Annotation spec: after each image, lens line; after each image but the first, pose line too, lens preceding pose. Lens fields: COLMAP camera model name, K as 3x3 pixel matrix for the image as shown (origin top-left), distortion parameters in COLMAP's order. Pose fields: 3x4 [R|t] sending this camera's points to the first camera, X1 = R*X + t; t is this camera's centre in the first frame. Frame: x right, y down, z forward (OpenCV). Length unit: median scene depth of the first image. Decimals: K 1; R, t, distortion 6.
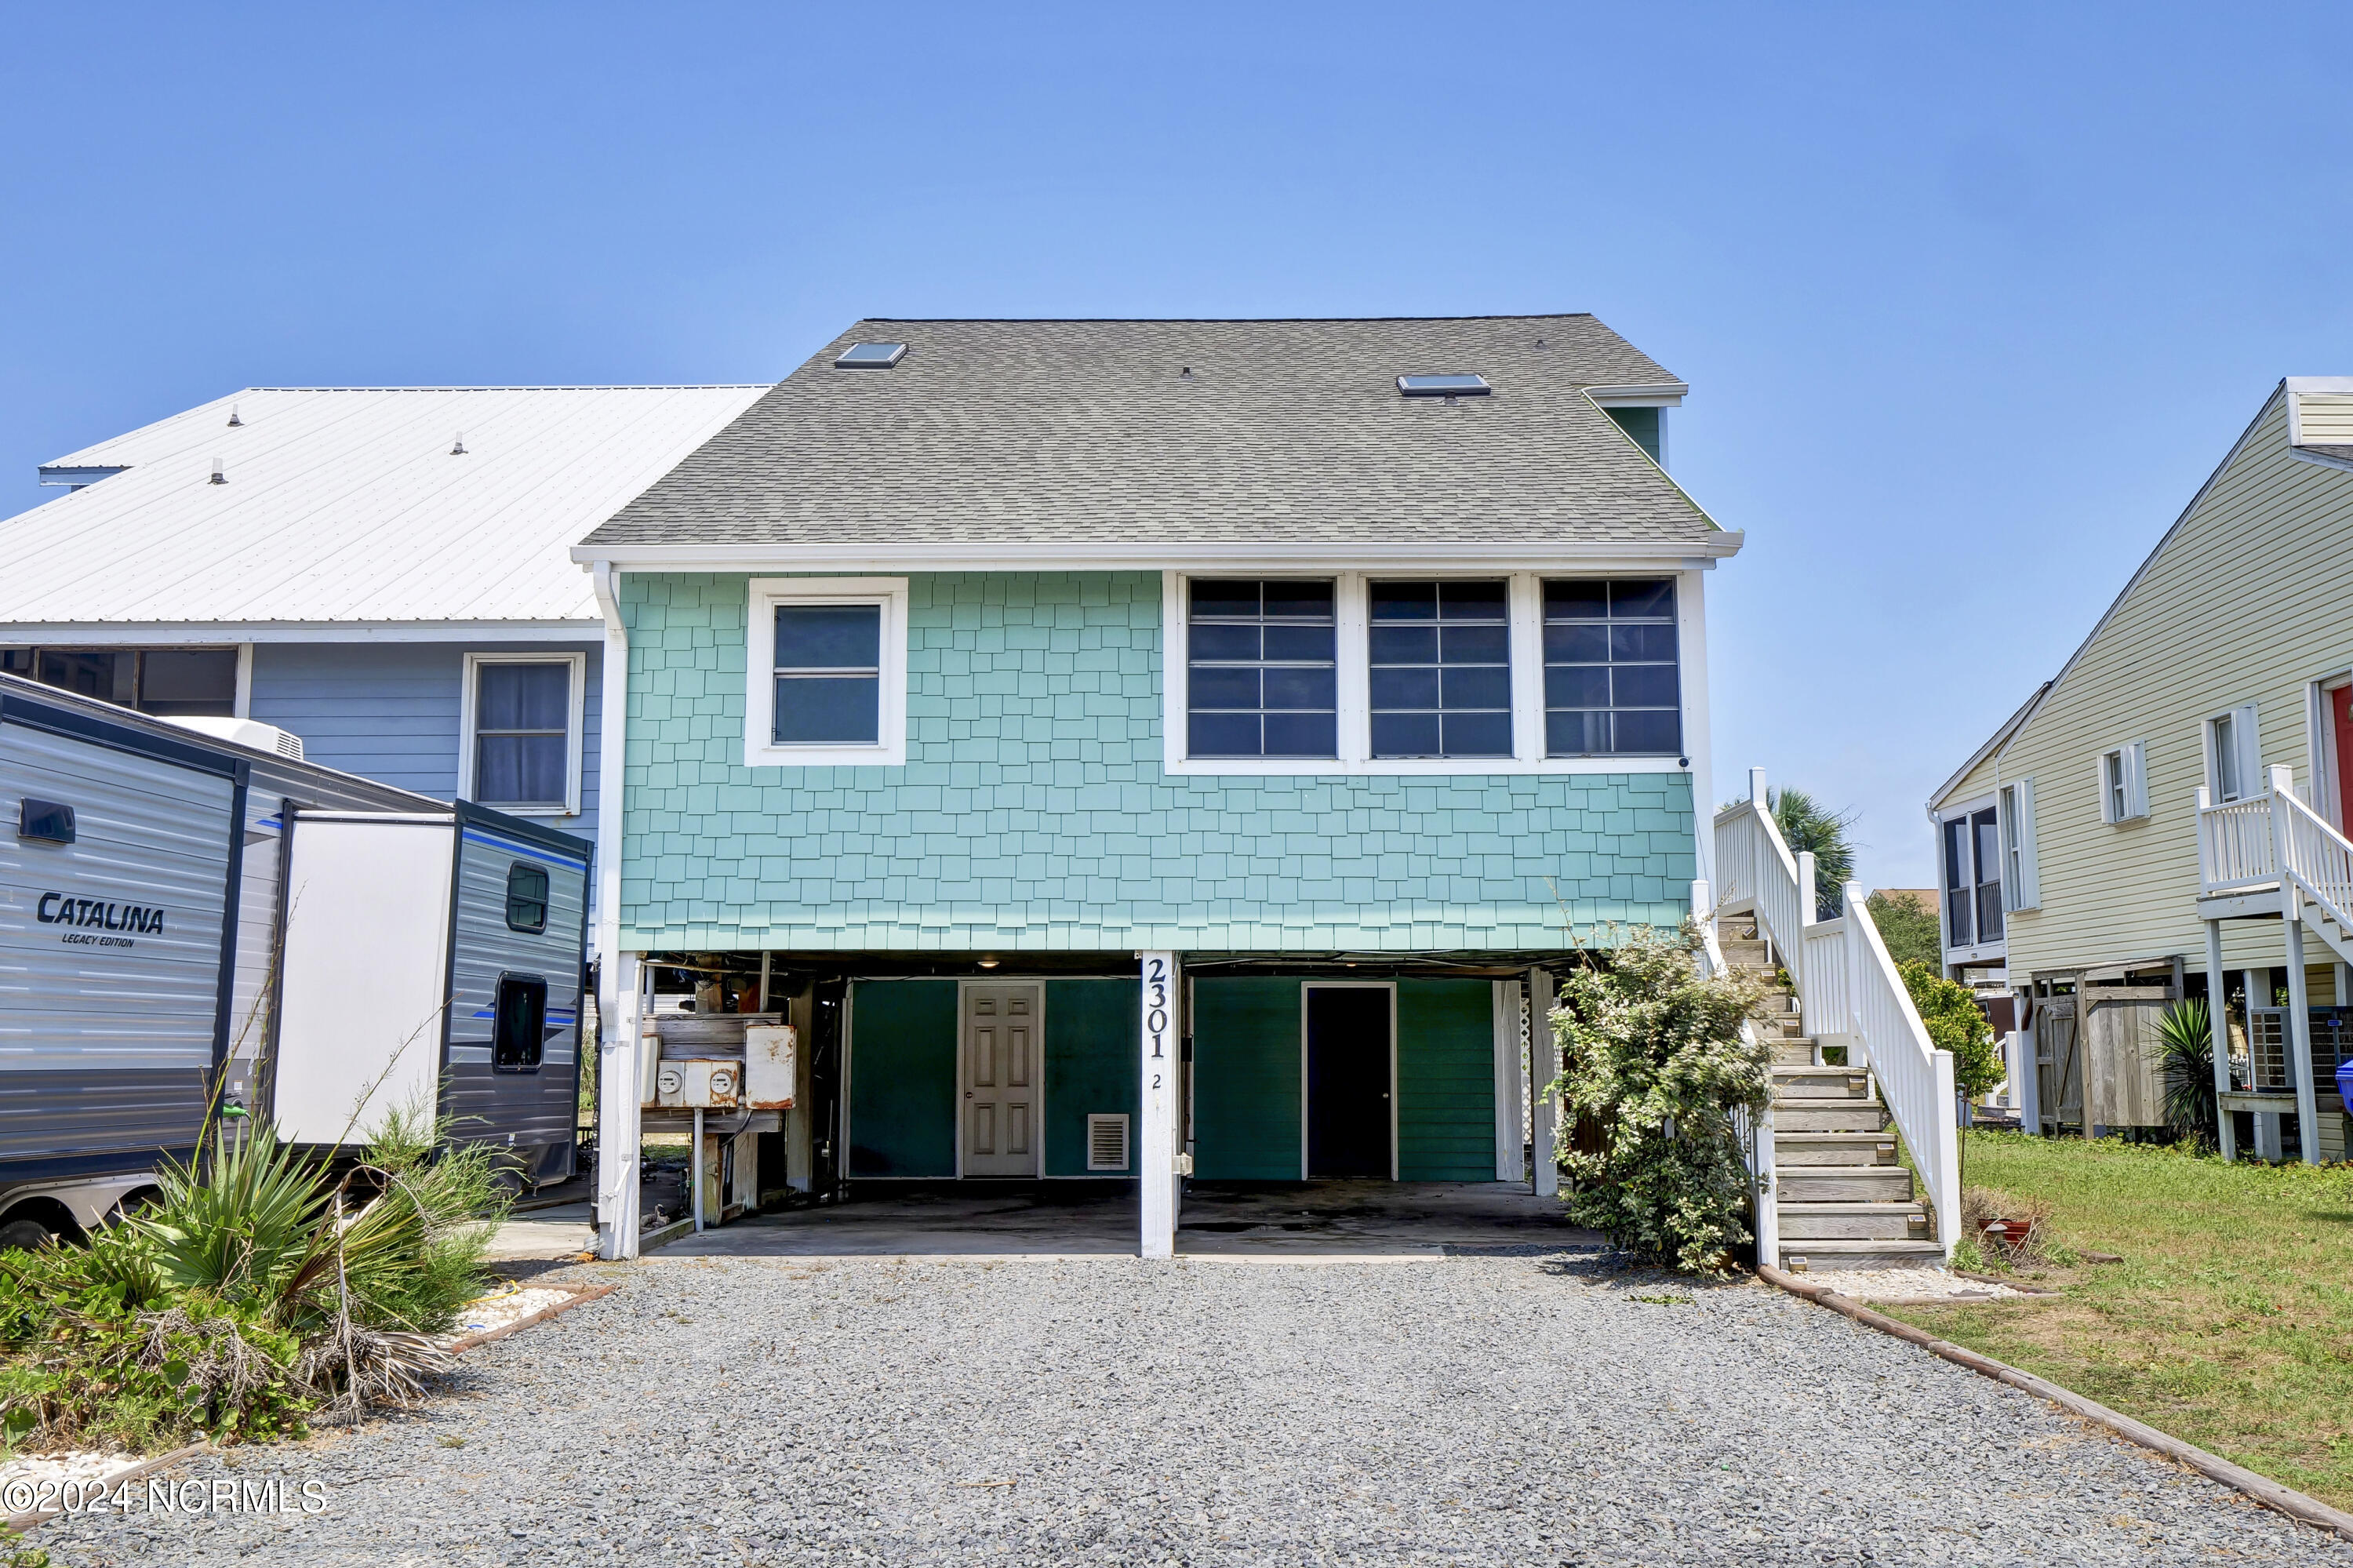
lens RADIAL K [[2071.0, 0, 1171.6], [0, 2071.0, 780.7], [0, 0, 1]] dist [0.019623, -0.025896]
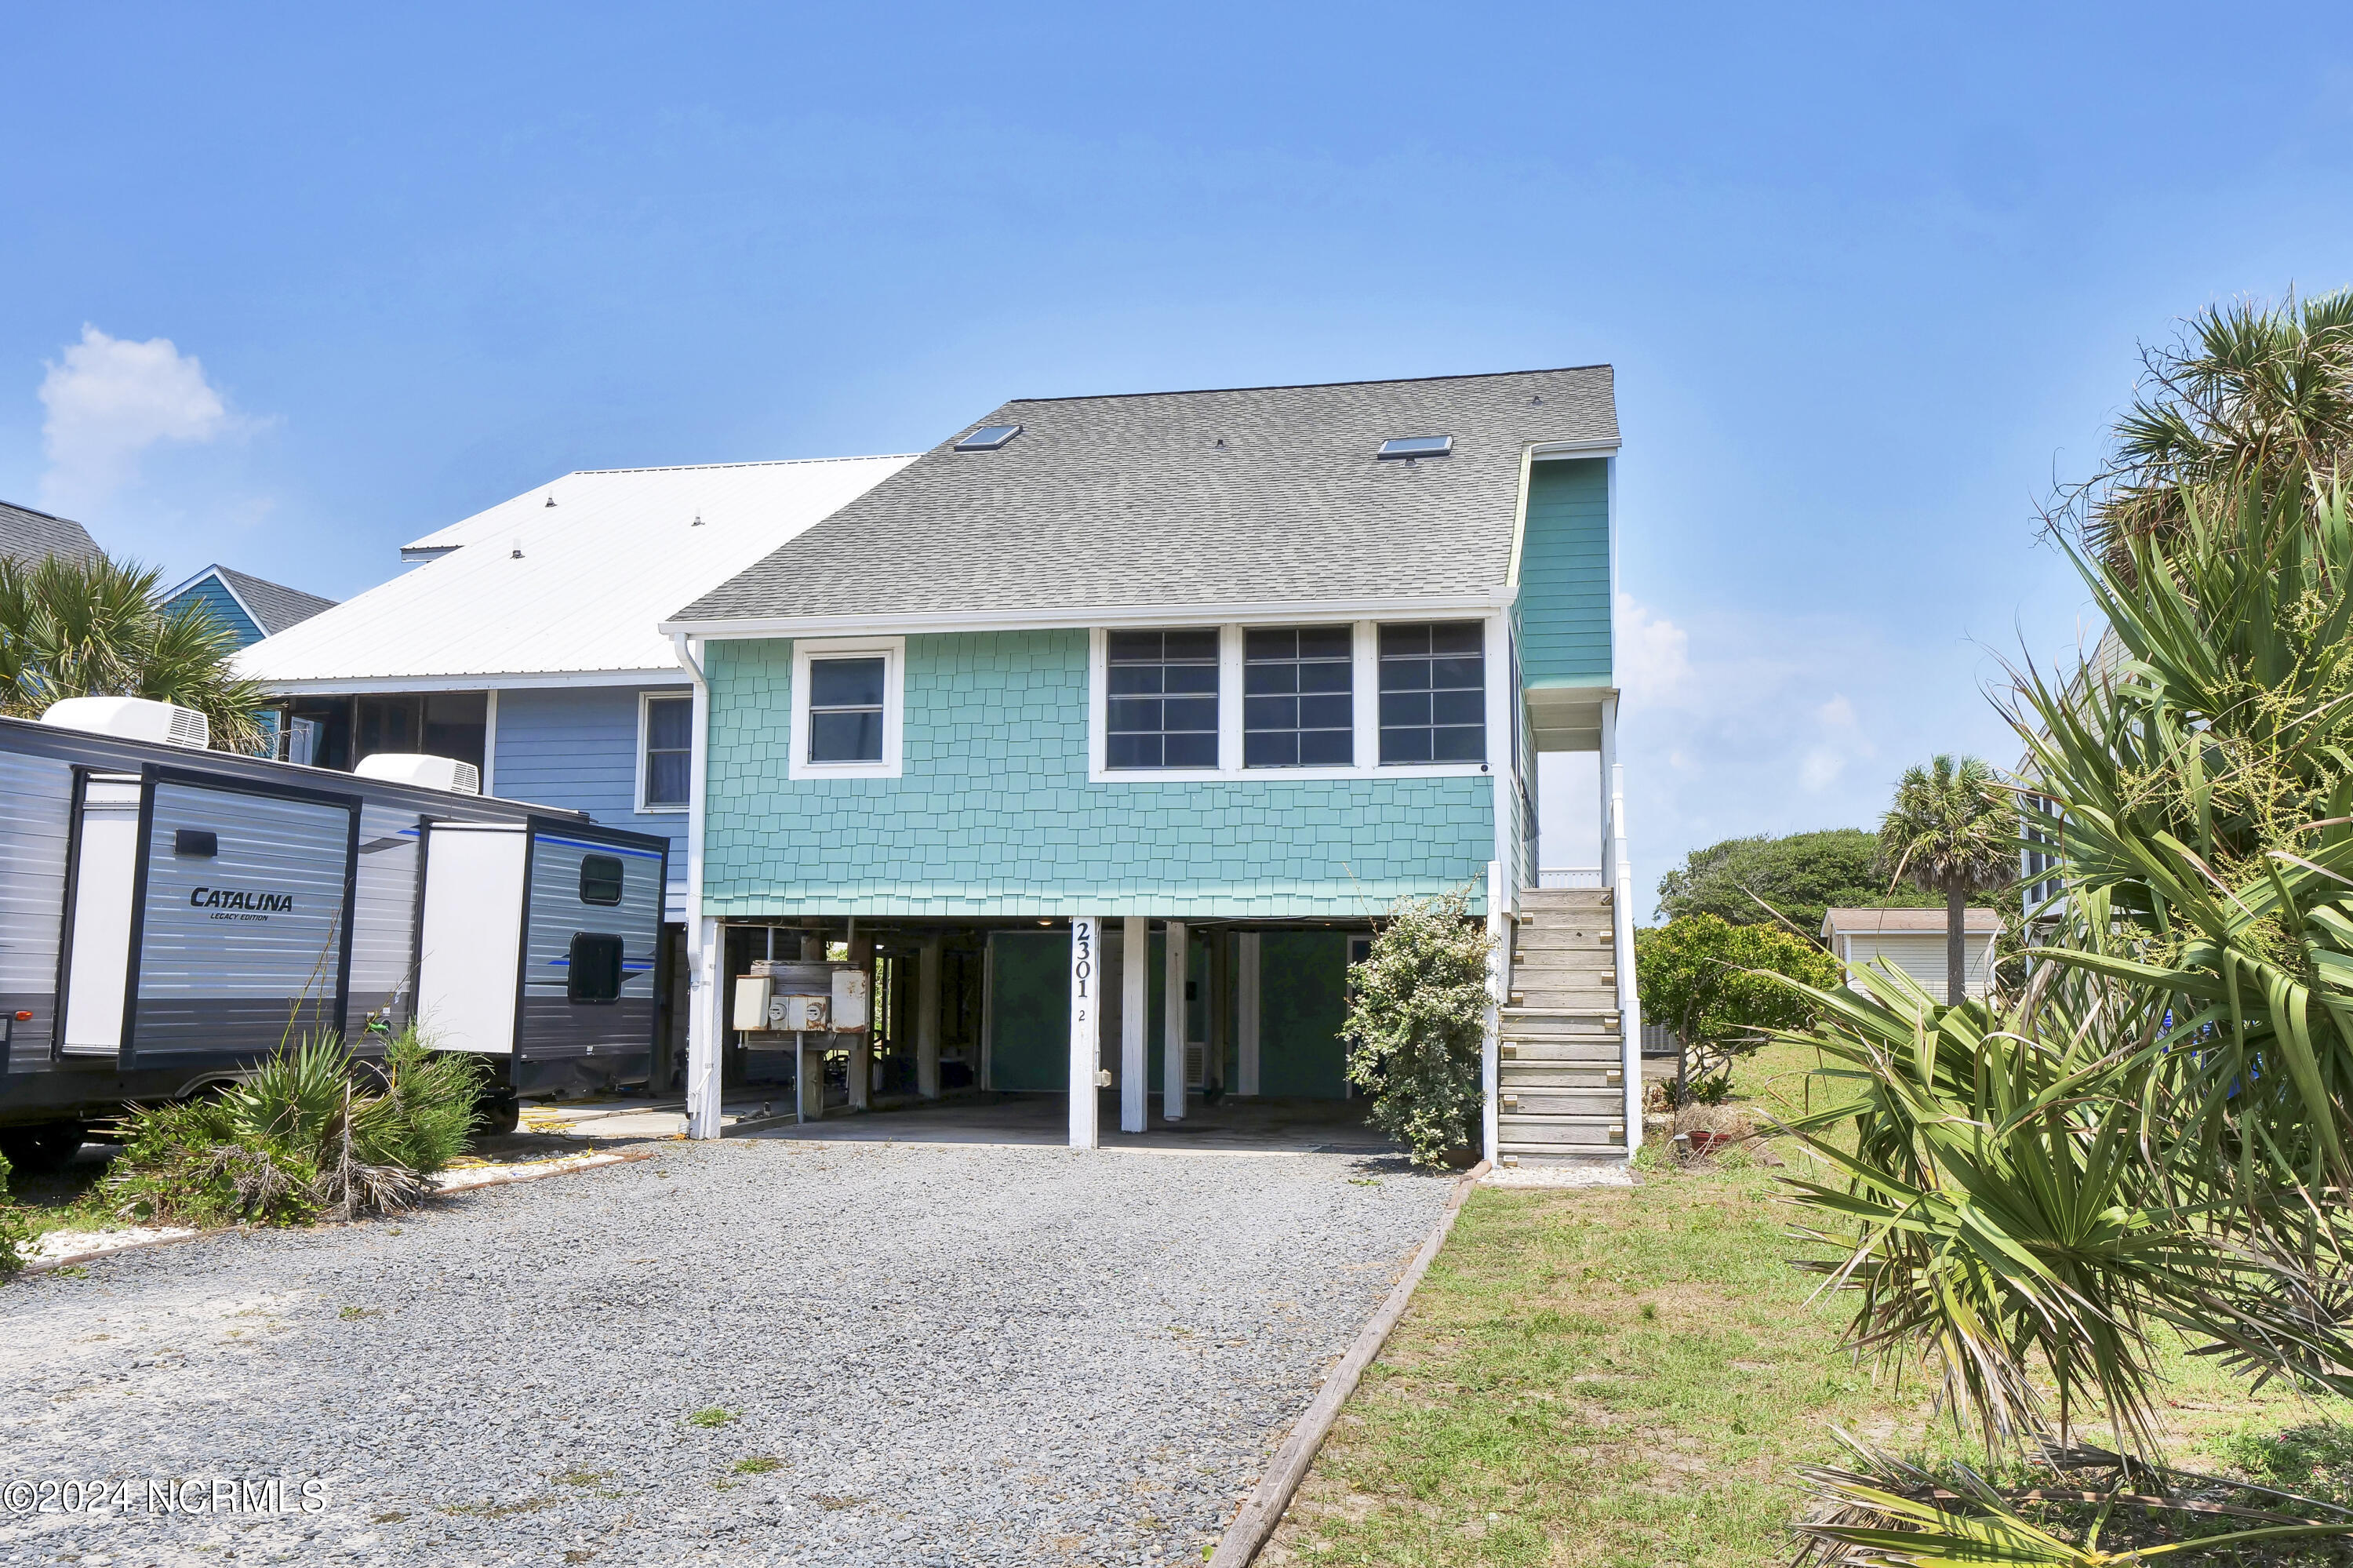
lens RADIAL K [[1890.1, 0, 1175.0], [0, 1890.1, 782.6], [0, 0, 1]] dist [0.008473, 0.005276]
pose [[0.981252, -0.012217, -0.192343, 0.281026], [0.016305, 0.999673, 0.019683, -0.025518], [0.192040, -0.022450, 0.981130, -0.165646]]
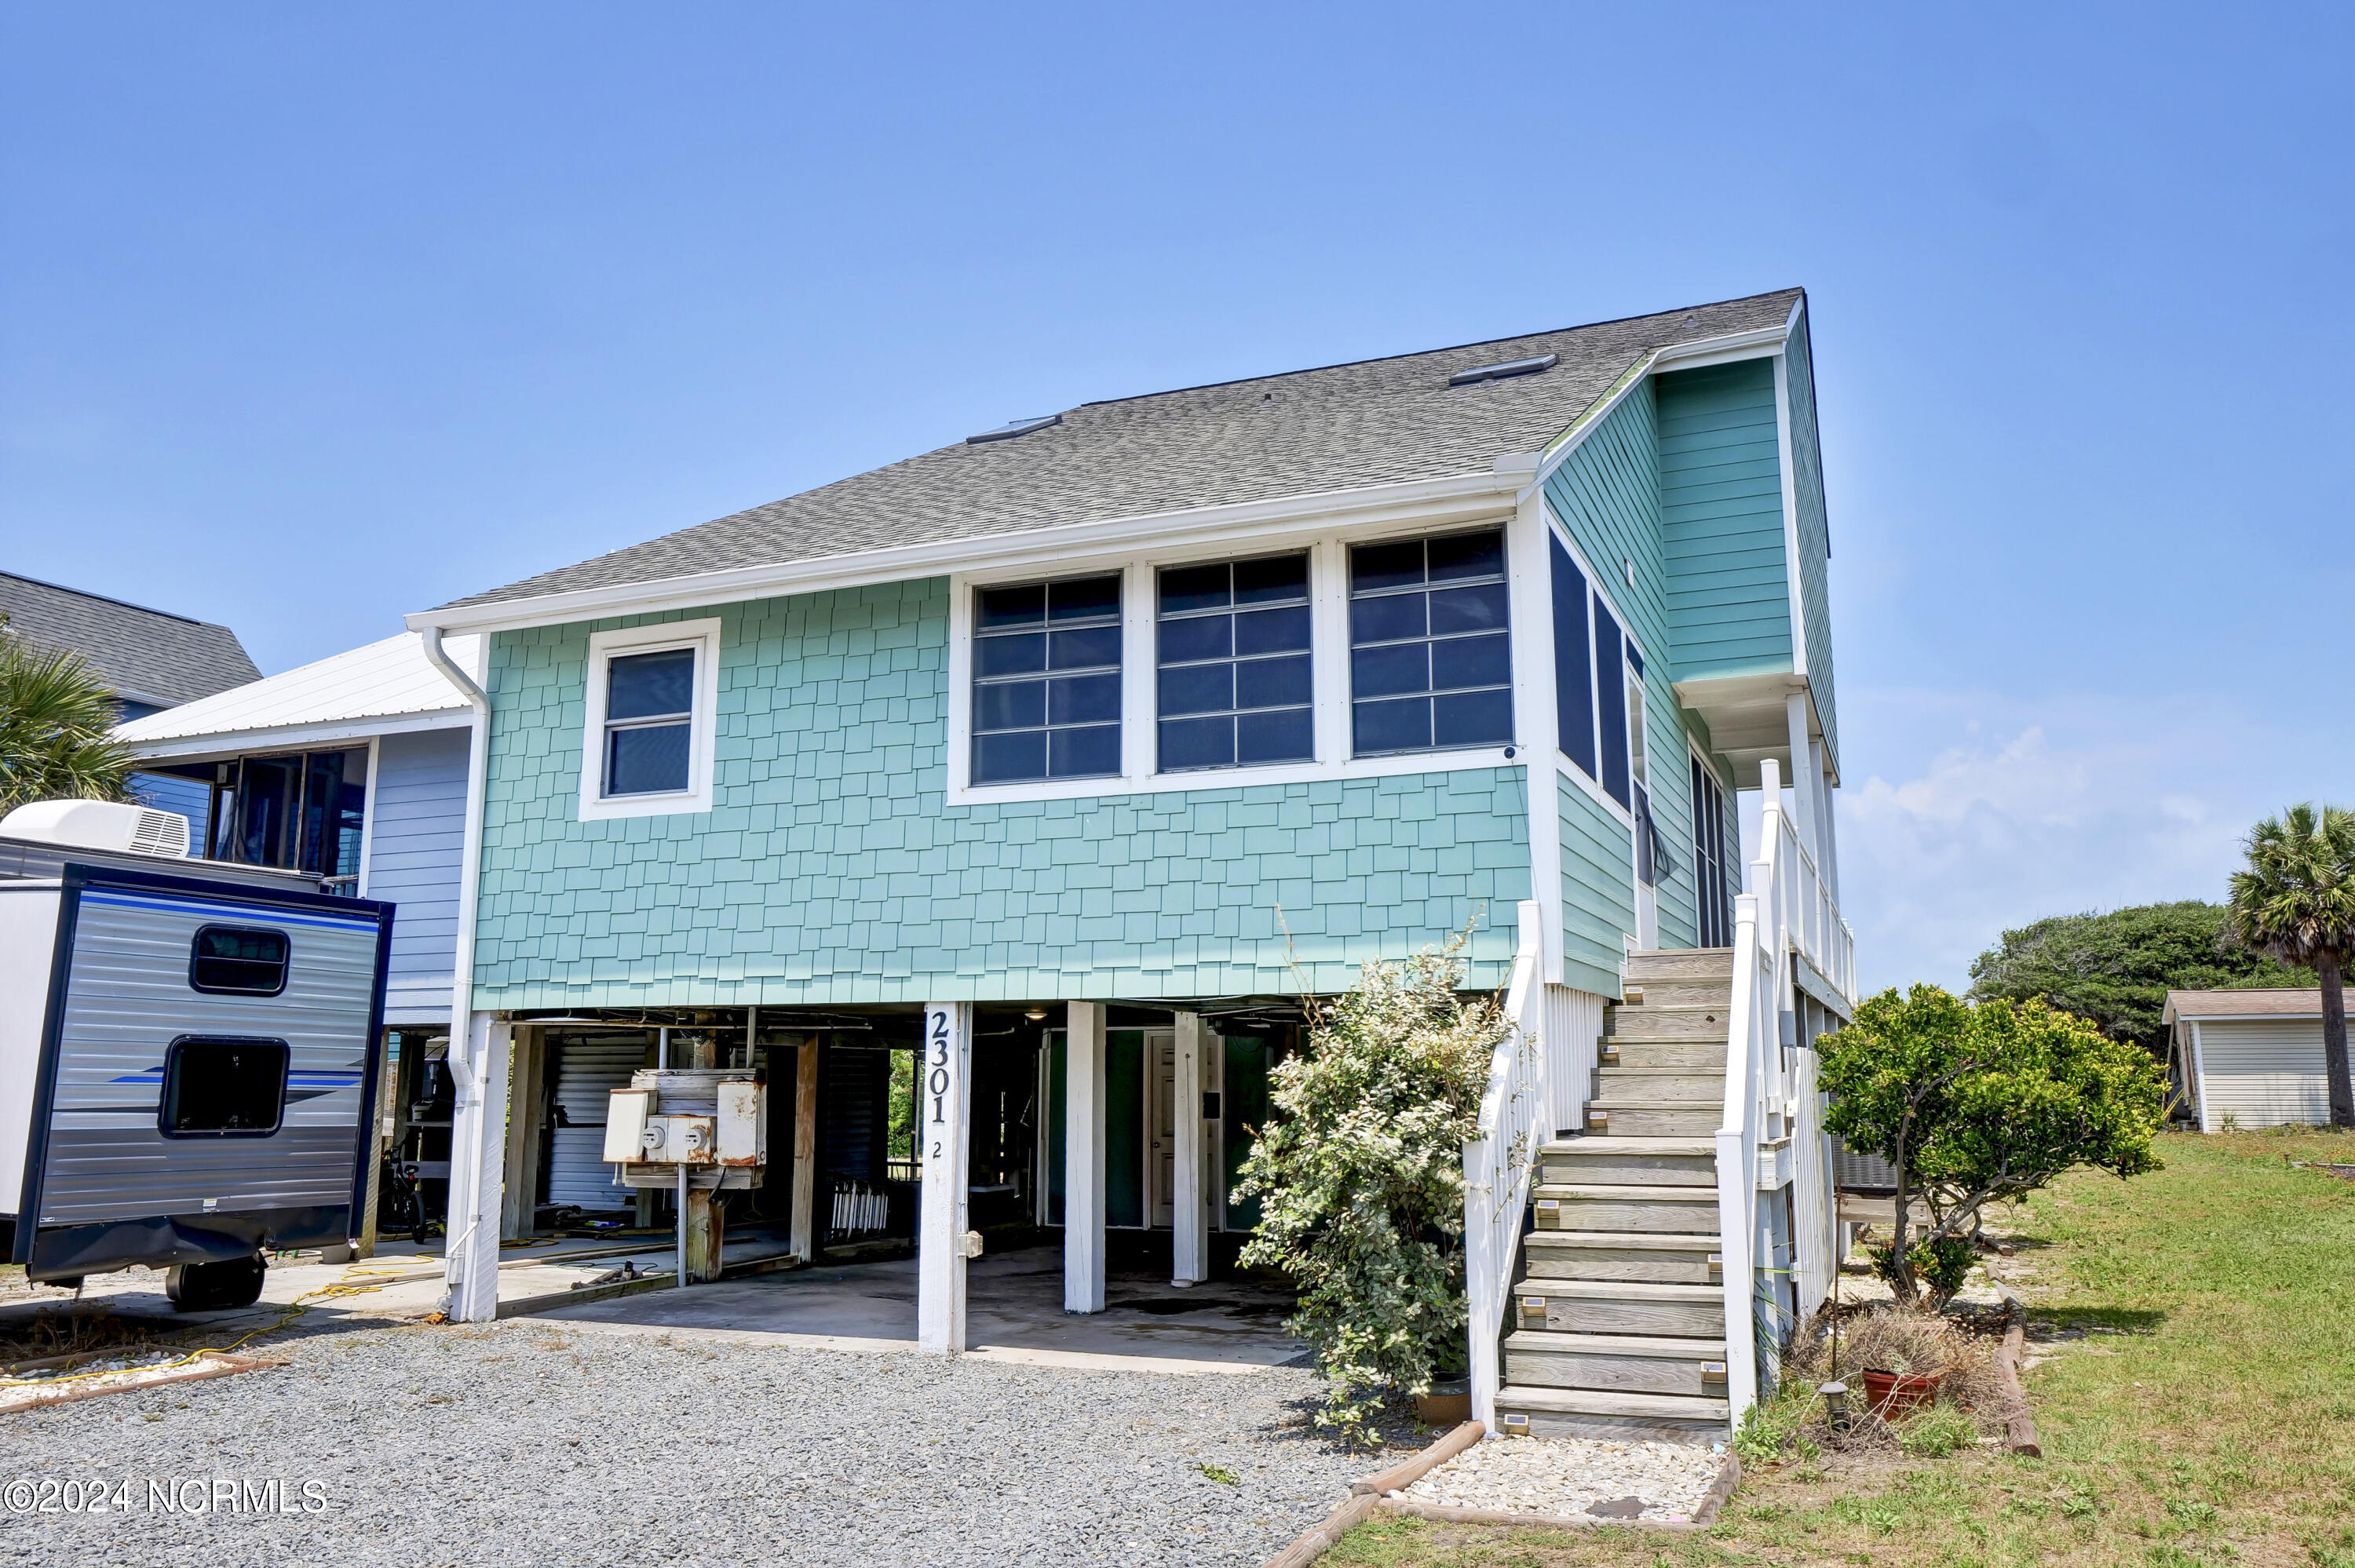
lens RADIAL K [[1748.8, 0, 1184.9], [0, 1748.8, 773.8], [0, 0, 1]] dist [-0.000598, -0.003125]
pose [[0.929208, -0.063664, -0.364032, 0.371345], [0.047238, 0.997431, -0.053859, 0.029094], [0.366526, 0.032850, 0.929828, 0.330279]]
